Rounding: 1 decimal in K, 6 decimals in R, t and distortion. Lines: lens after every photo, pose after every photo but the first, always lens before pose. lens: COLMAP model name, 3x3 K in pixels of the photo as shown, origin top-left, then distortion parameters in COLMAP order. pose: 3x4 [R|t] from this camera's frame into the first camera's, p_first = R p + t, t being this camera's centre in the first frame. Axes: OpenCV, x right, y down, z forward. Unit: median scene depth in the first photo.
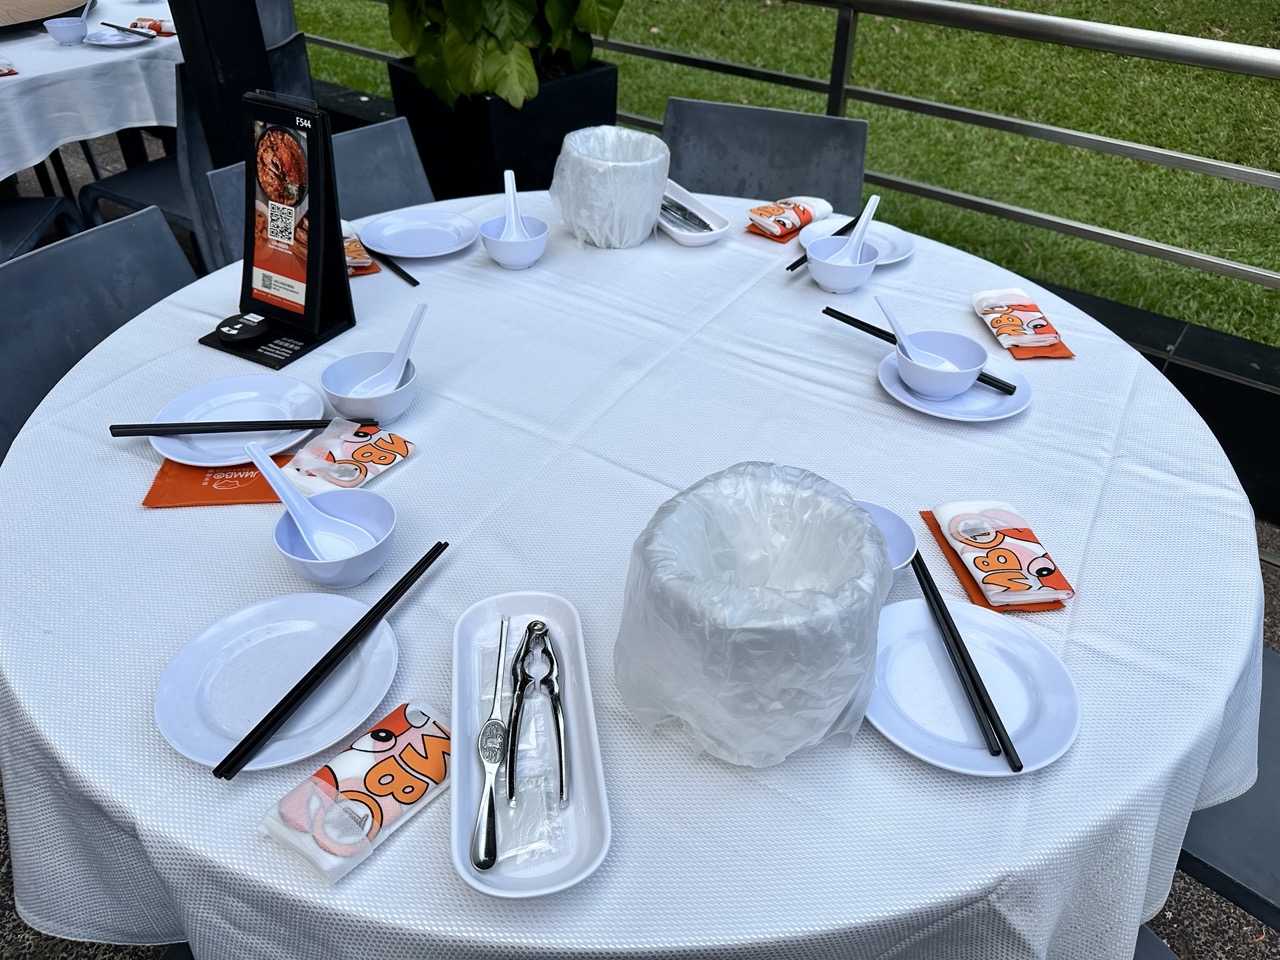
lens RADIAL K [[900.7, 0, 638.9], [0, 900.7, 479.3], [0, 0, 1]] dist [0.019444, -0.015450]
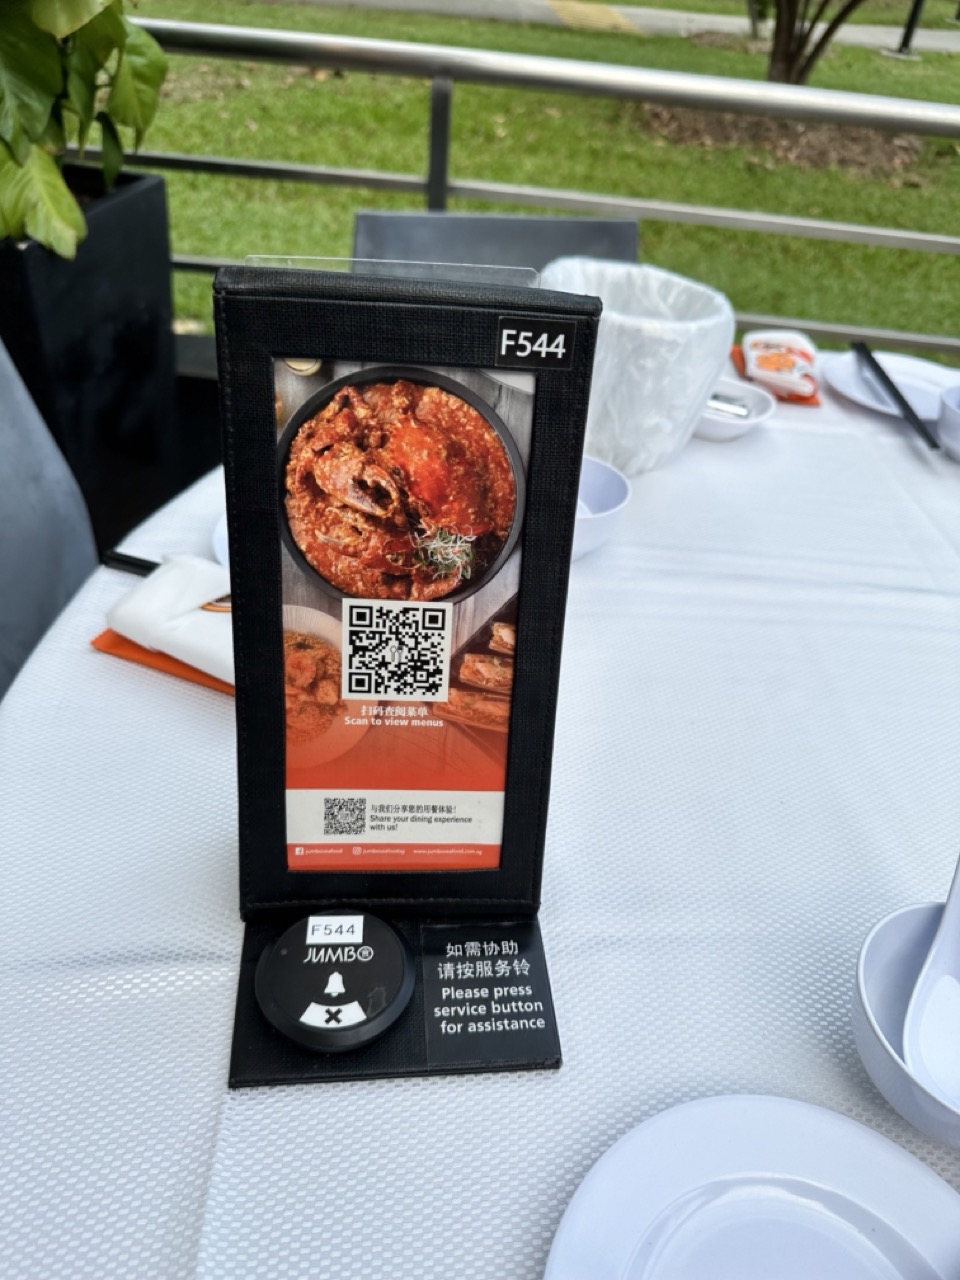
lens RADIAL K [[900.7, 0, 480.9], [0, 900.7, 641.0], [0, 0, 1]] dist [0.019444, -0.015450]
pose [[0.830078, -0.306944, 0.465570, -0.523675], [0.286216, 0.951032, 0.116701, -0.317345], [-0.478593, 0.036383, 0.877283, 0.694262]]
